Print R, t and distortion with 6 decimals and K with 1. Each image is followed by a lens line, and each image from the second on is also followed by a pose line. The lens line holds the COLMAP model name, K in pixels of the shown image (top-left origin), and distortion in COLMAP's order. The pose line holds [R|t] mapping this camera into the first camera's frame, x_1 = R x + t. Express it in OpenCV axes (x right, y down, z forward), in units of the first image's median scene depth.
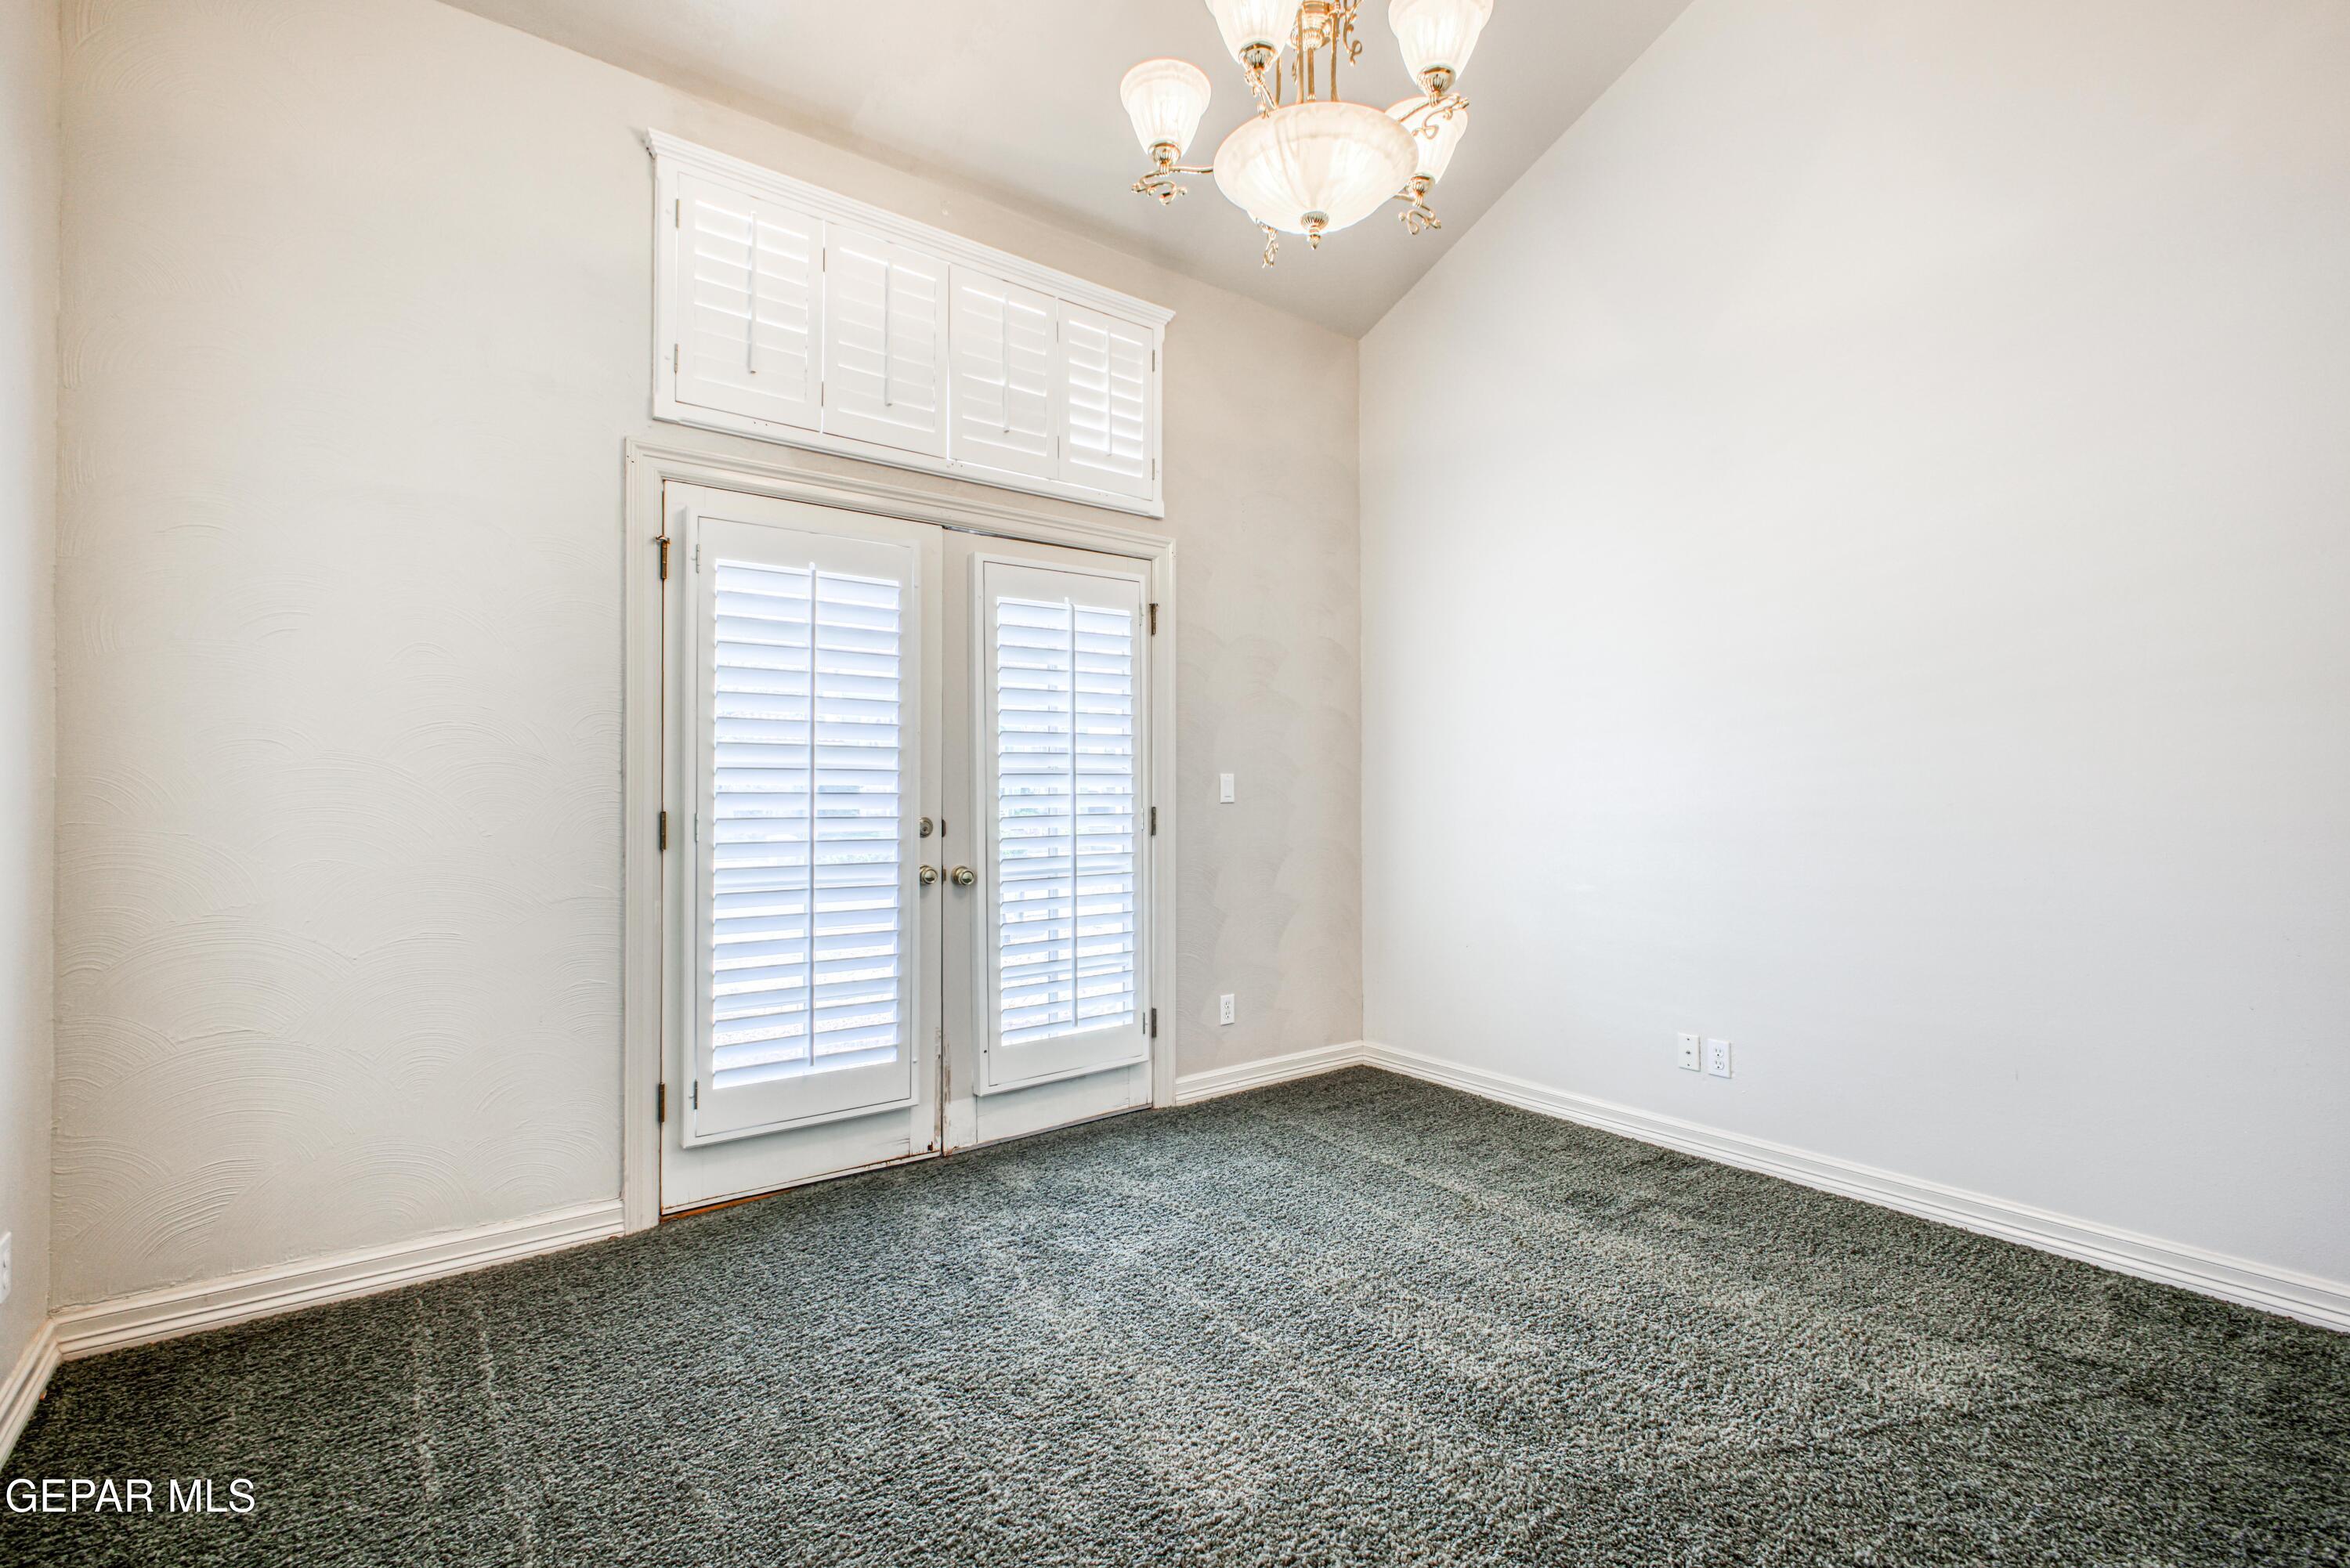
lens RADIAL K [[1038.9, 0, 1175.0], [0, 1038.9, 784.0], [0, 0, 1]] dist [-0.001634, -0.000018]
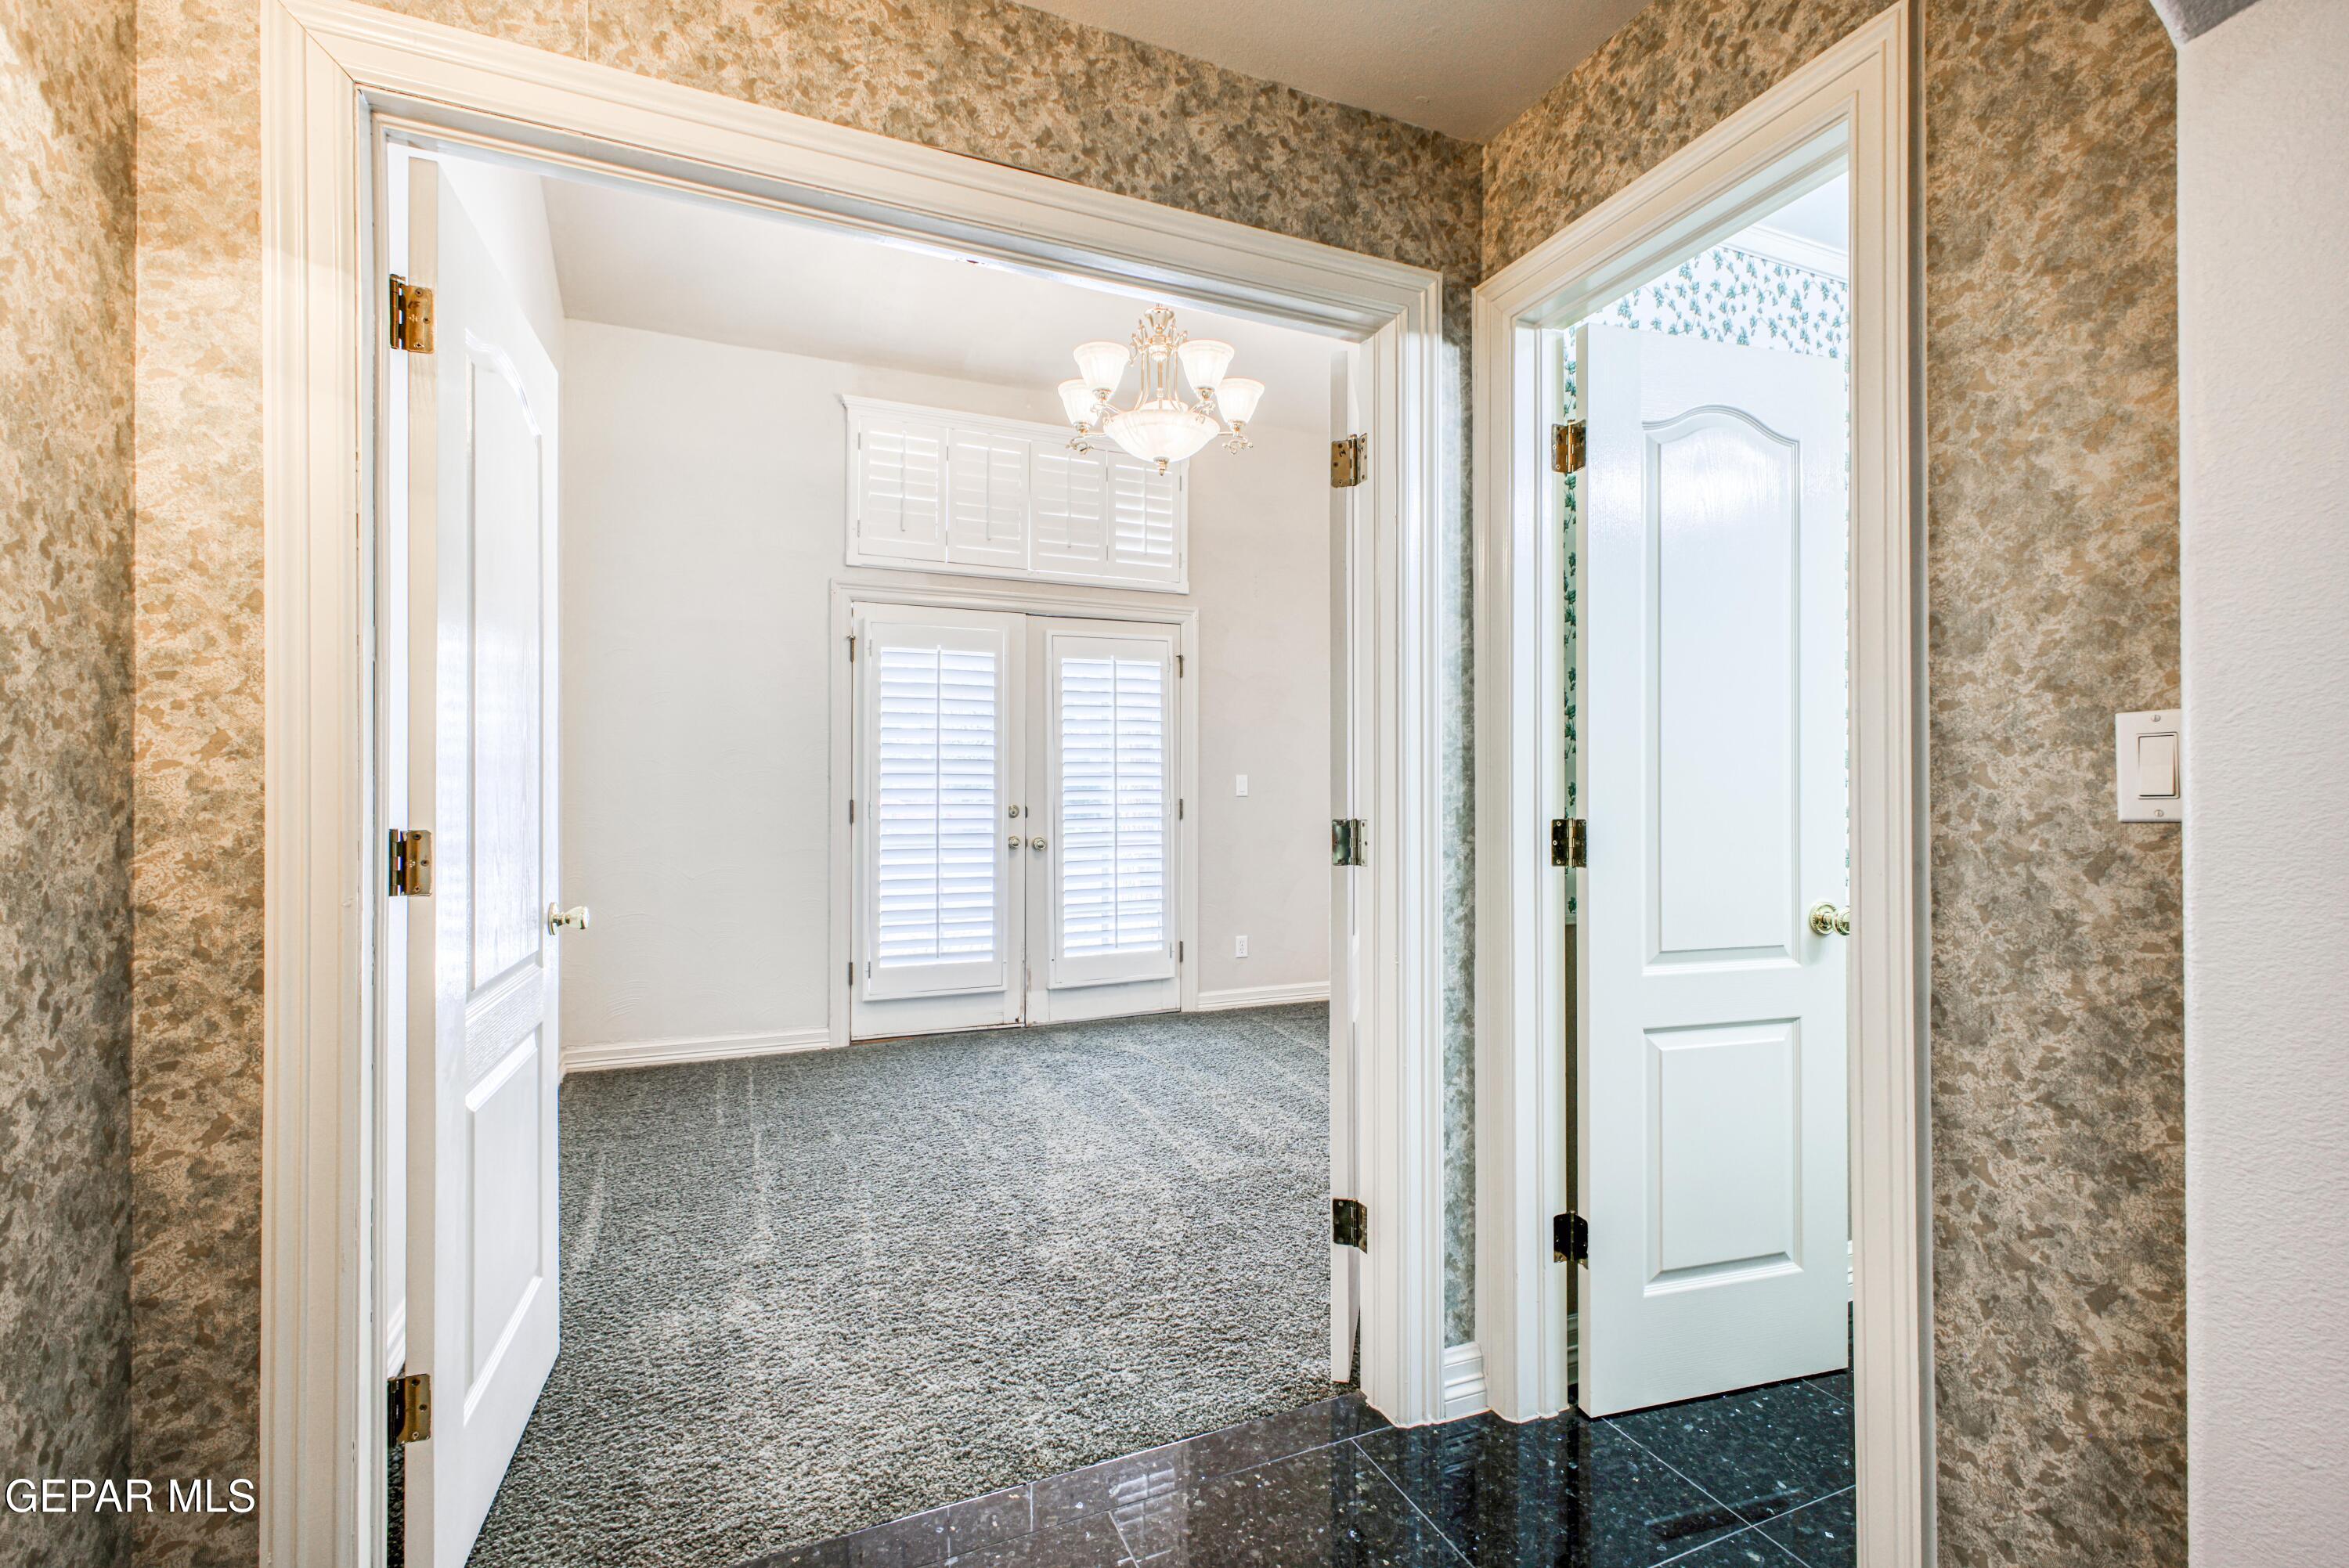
lens RADIAL K [[1038.5, 0, 1174.5], [0, 1038.5, 784.0], [0, 0, 1]] dist [-0.001634, -0.000018]
pose [[0.968721, 0.000473, -0.248151, 0.389852], [0.000791, 0.999987, 0.004995, -0.006681], [0.248150, -0.005035, 0.968708, -0.450516]]
